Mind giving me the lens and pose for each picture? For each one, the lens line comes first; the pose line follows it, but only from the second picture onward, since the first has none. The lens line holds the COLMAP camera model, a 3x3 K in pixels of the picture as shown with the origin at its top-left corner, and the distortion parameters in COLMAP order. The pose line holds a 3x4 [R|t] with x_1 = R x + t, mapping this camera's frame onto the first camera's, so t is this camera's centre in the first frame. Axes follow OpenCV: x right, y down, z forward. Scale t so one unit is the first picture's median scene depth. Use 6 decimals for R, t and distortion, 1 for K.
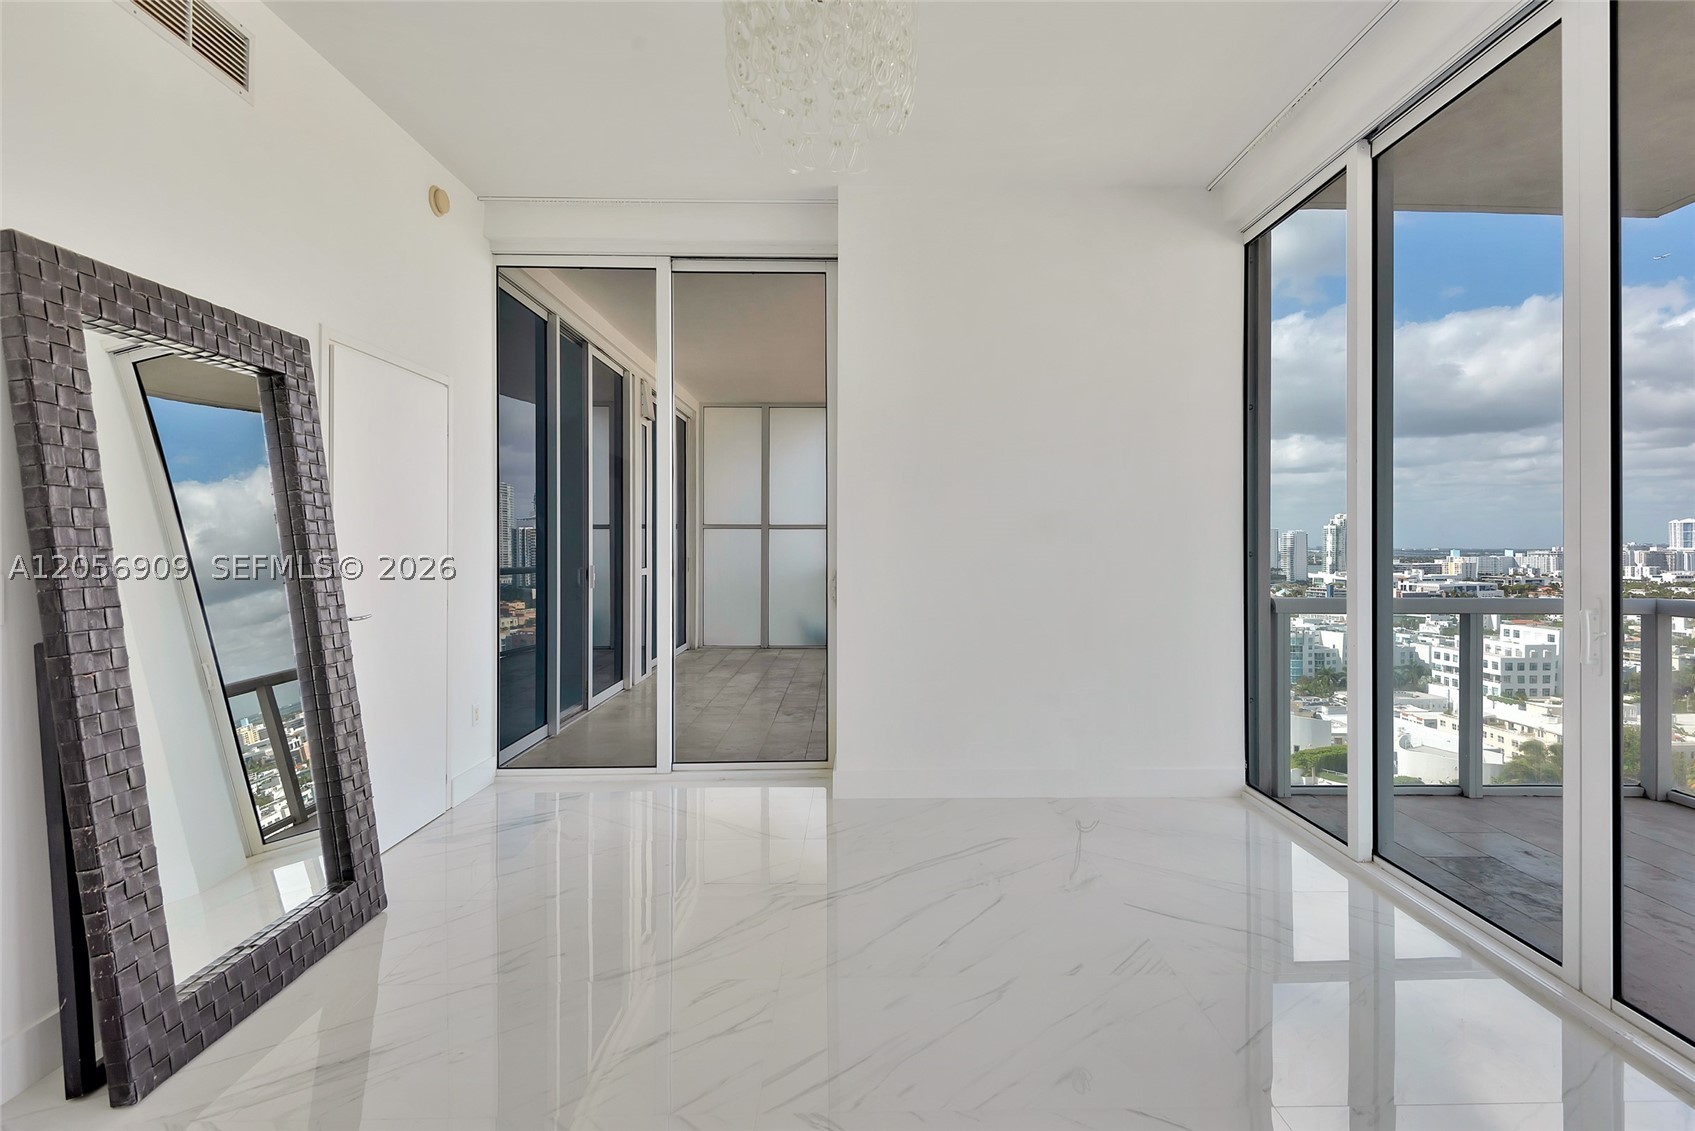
lens RADIAL K [[823.0, 0, 862.1], [0, 823.0, 539.7], [0, 0, 1]] dist [0.028487, -0.022449]
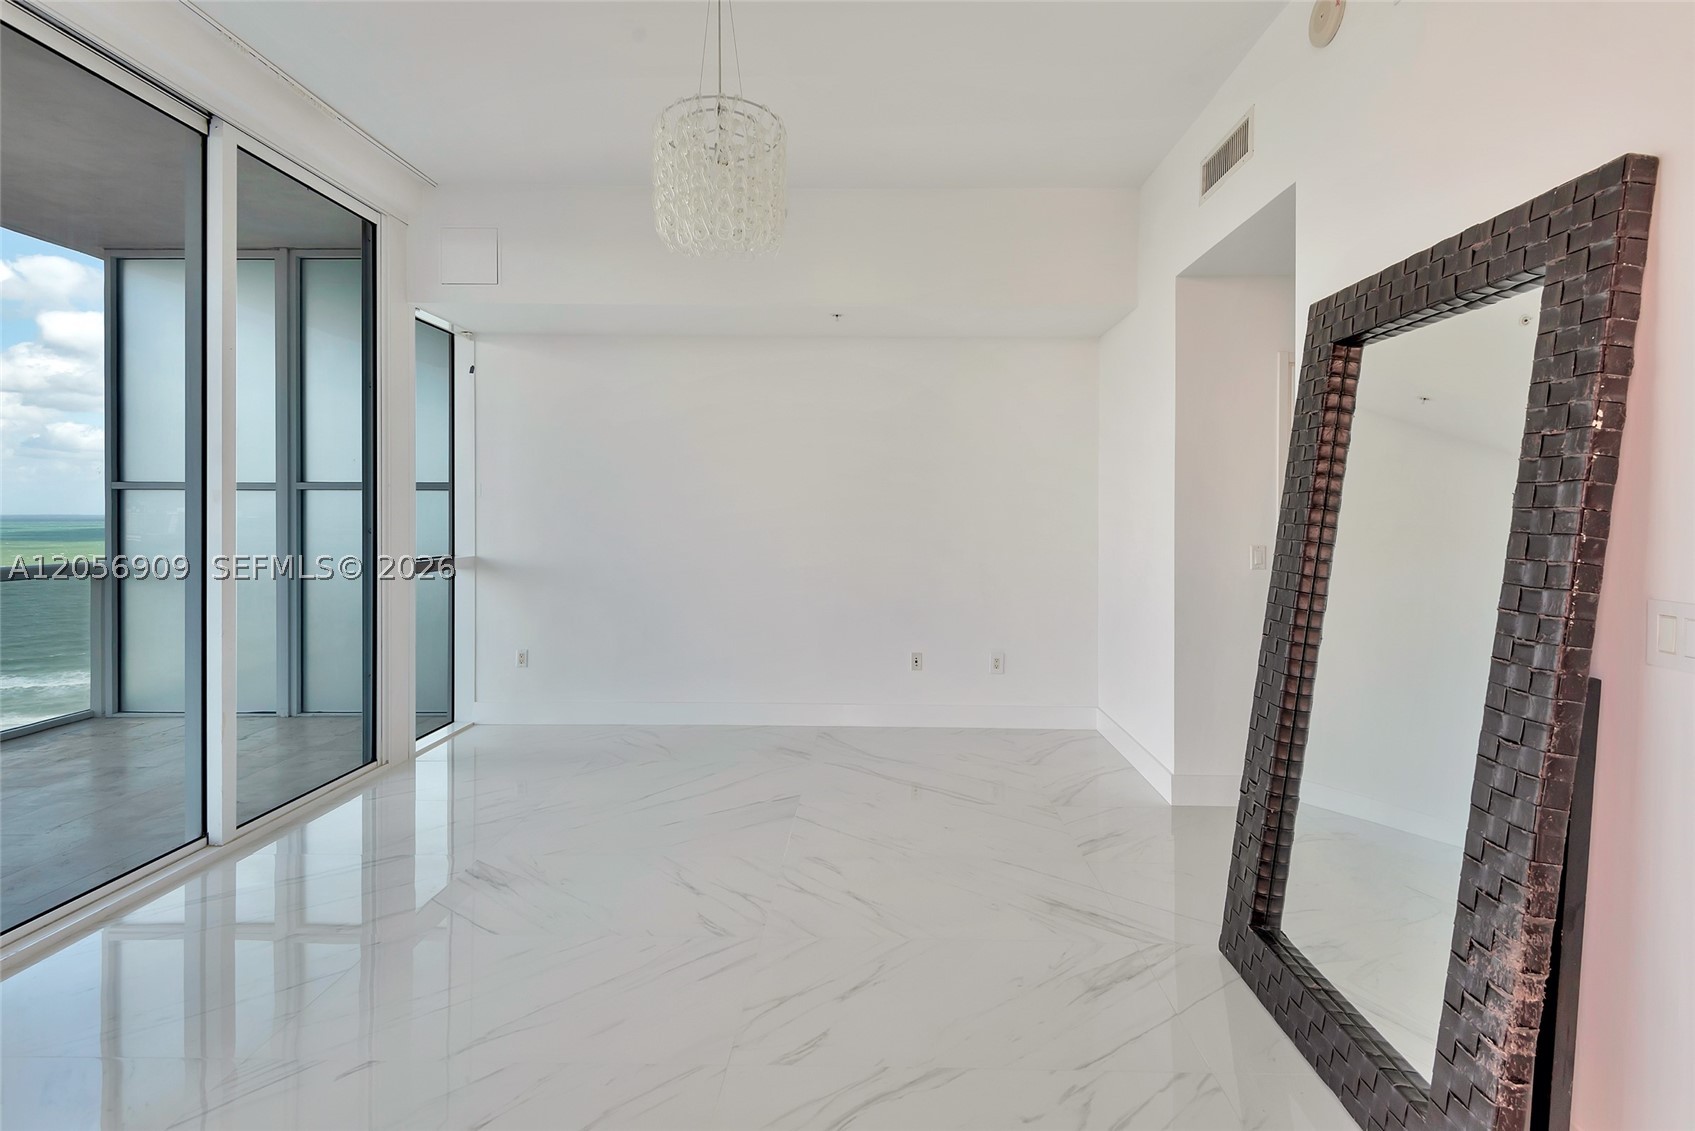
lens RADIAL K [[787.1, 0, 869.8], [0, 787.1, 534.8], [0, 0, 1]] dist [0.022354, -0.013311]
pose [[-0.999901, -0.004195, 0.013415, -0.142030], [-0.003756, 0.999464, 0.032535, -0.017473], [-0.013544, 0.032481, -0.999381, 1.012590]]
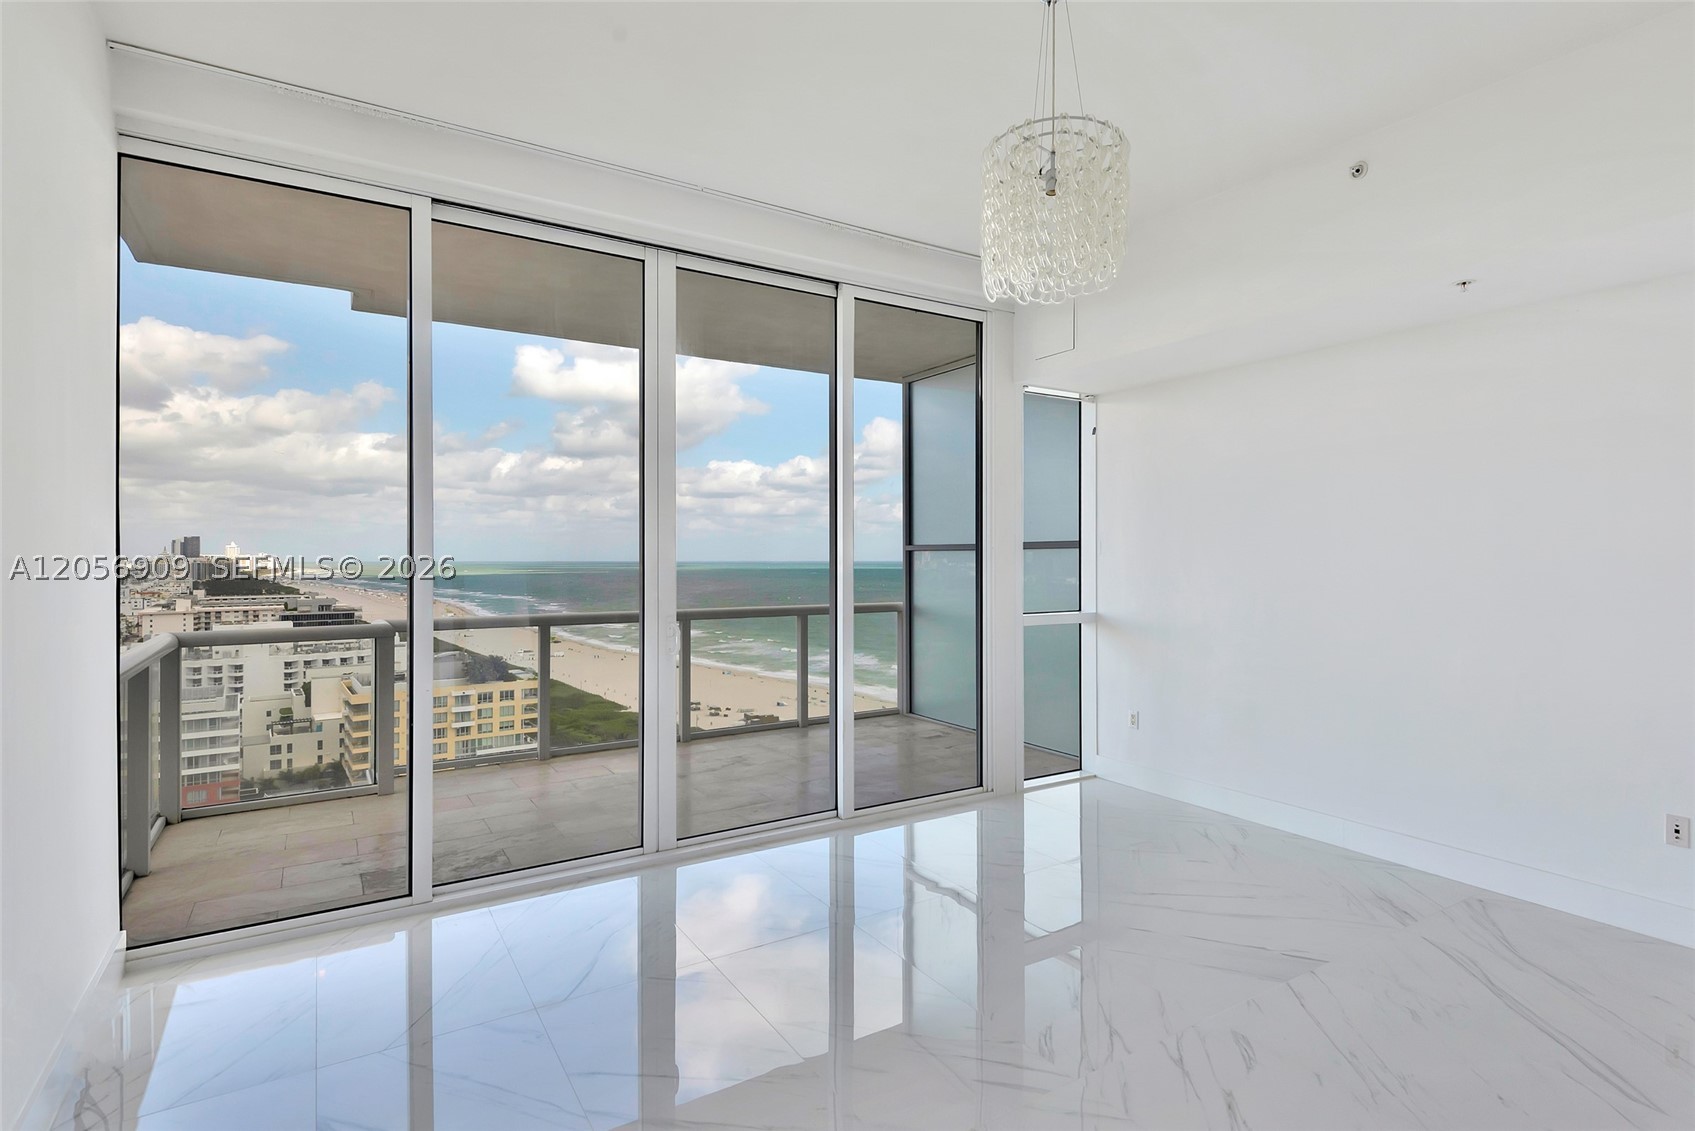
lens RADIAL K [[850.4, 0, 875.0], [0, 850.4, 551.6], [0, 0, 1]] dist [0.026530, -0.023862]
pose [[-0.540091, 0.002297, 0.841603, -0.447857], [-0.003235, 0.999983, -0.004805, -0.029187], [-0.841600, -0.005318, -0.540075, 0.831365]]
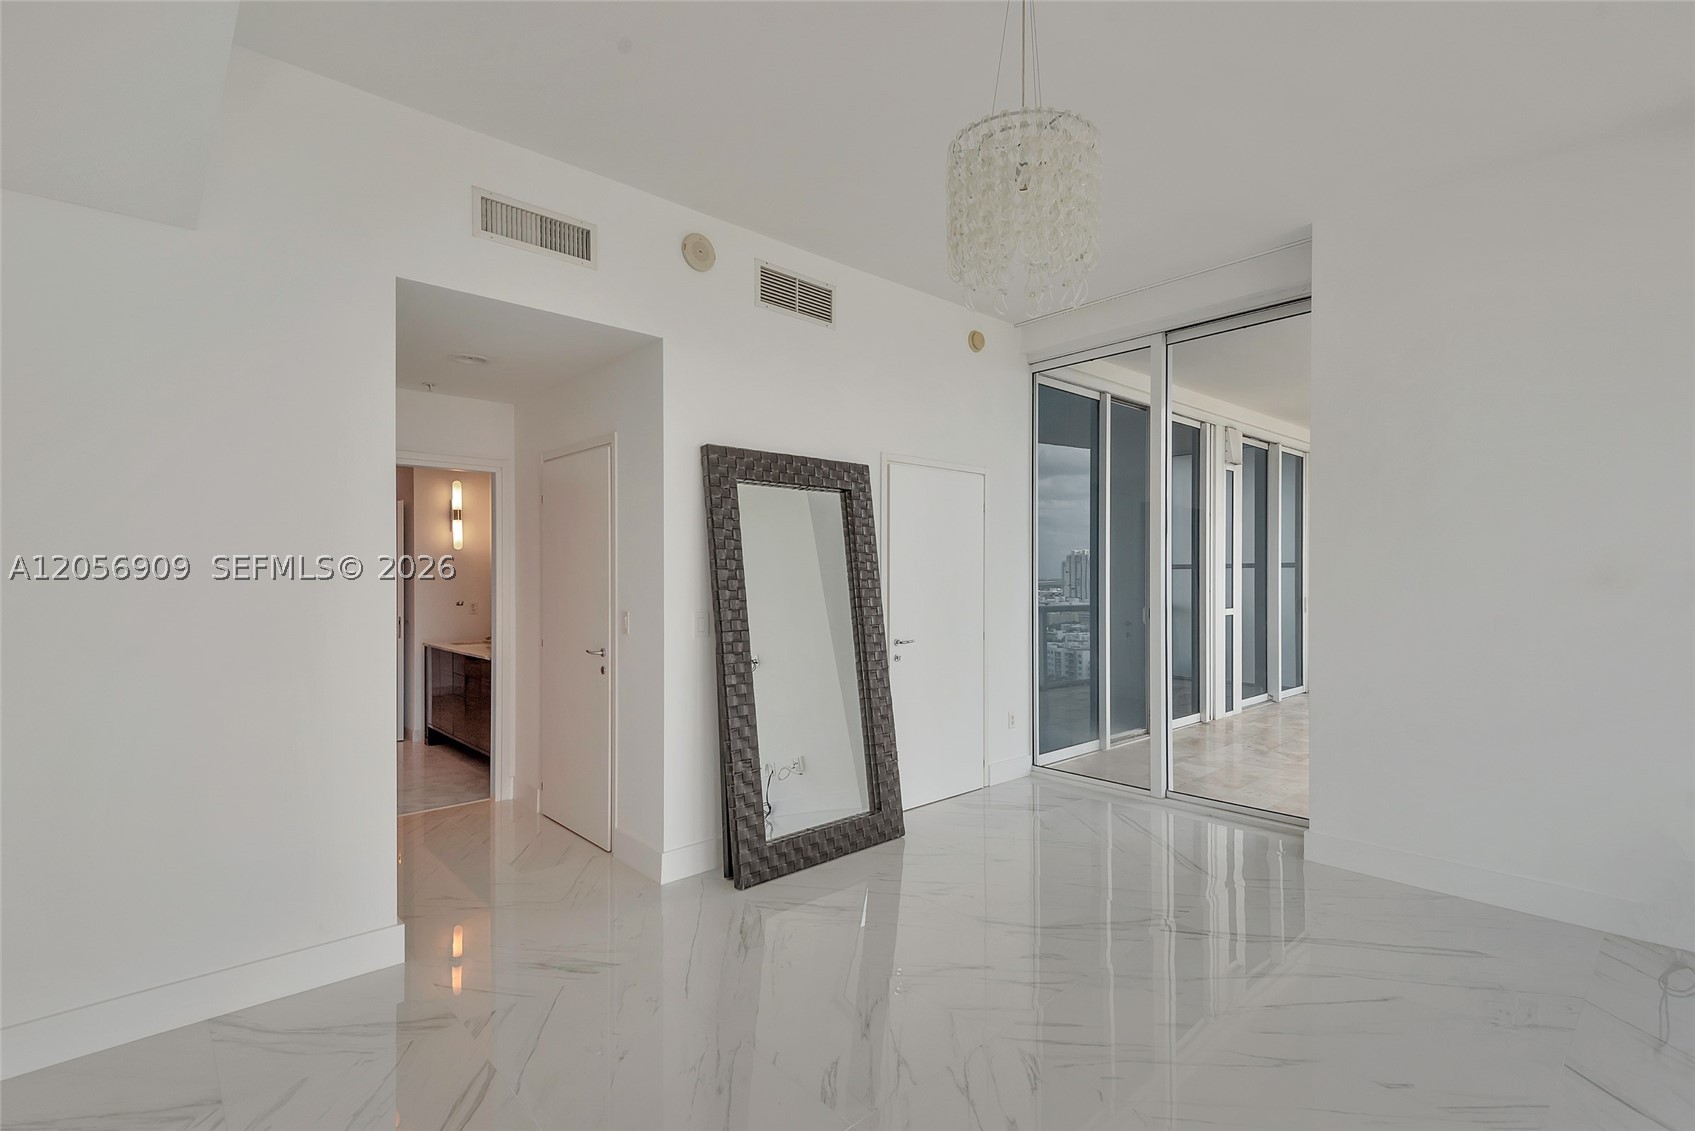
lens RADIAL K [[777.5, 0, 863.0], [0, 777.5, 568.1], [0, 0, 1]] dist [0.023809, -0.013349]
pose [[0.666056, -0.009132, -0.745846, 0.295856], [0.006325, 0.999958, -0.006595, -0.023392], [0.745875, -0.000325, 0.666085, 0.000684]]
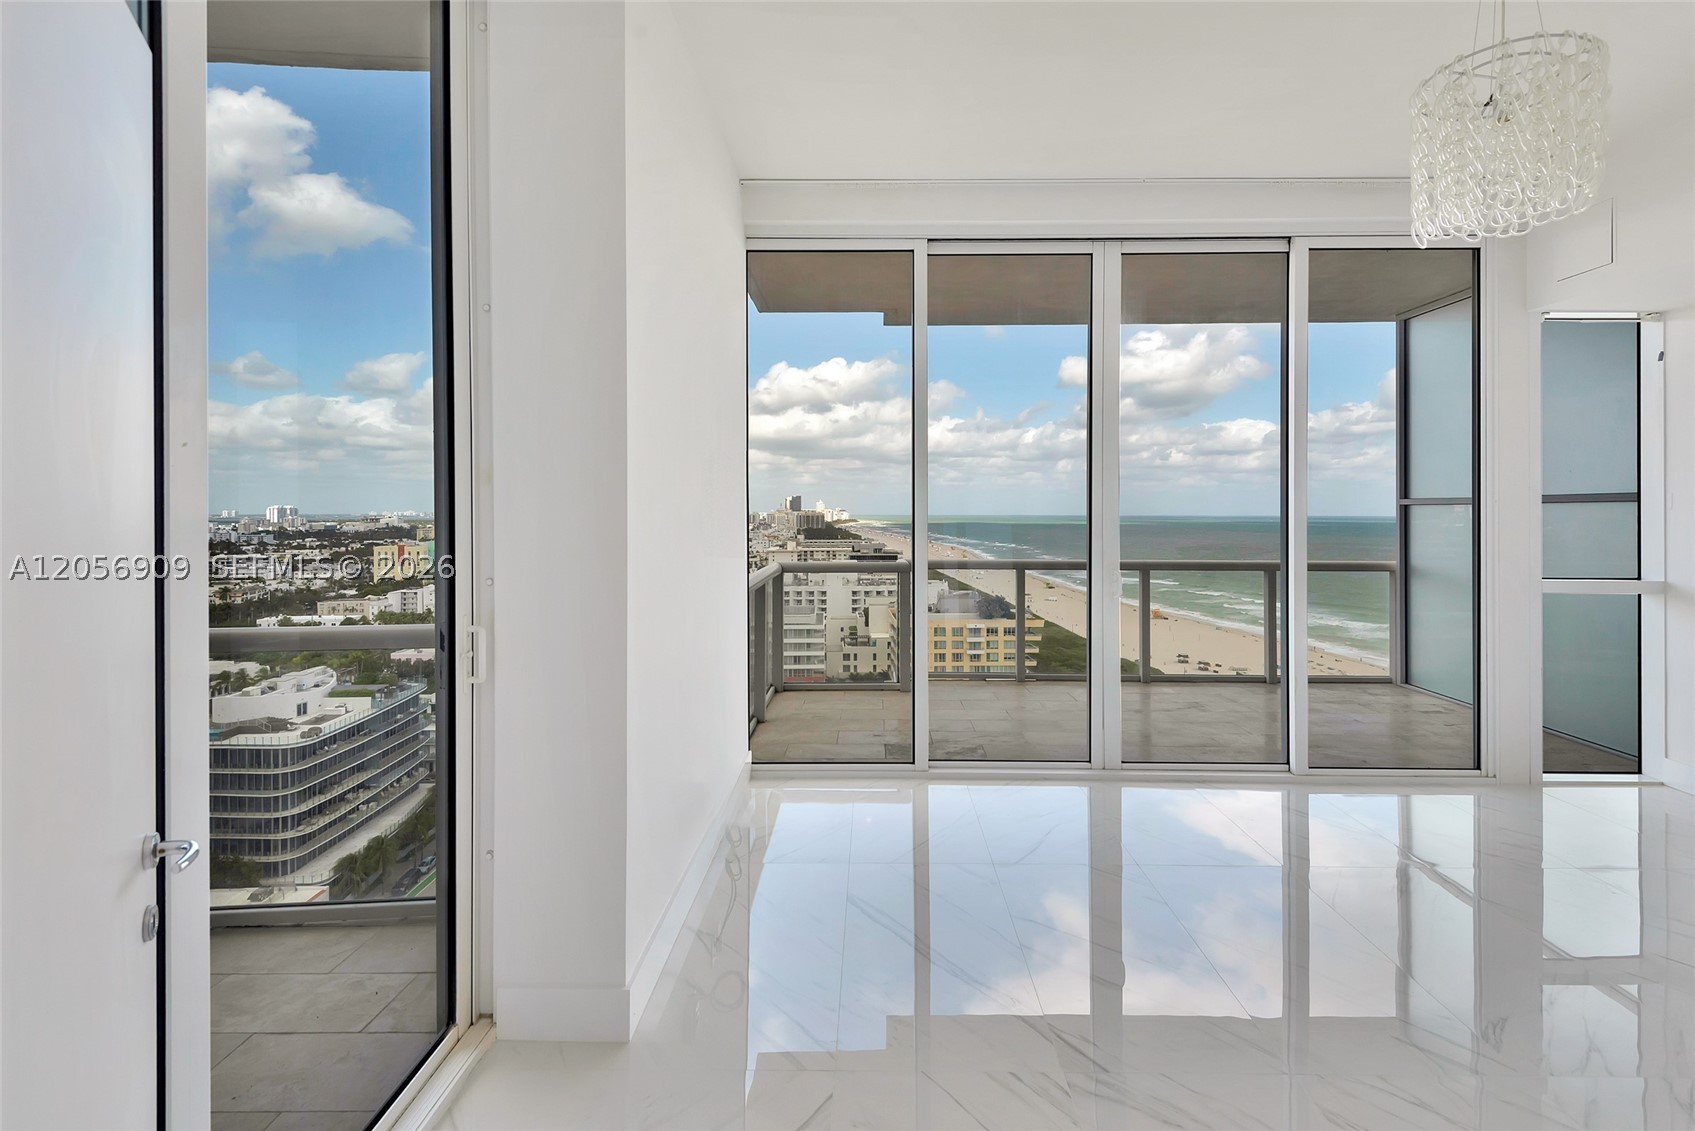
lens RADIAL K [[795.4, 0, 871.7], [0, 795.4, 511.5], [0, 0, 1]] dist [0.024131, -0.013320]
pose [[0.008451, -0.003905, 0.999957, -0.530965], [-0.003915, 0.999985, 0.003938, -0.029651], [-0.999957, -0.003949, 0.008436, 0.810177]]
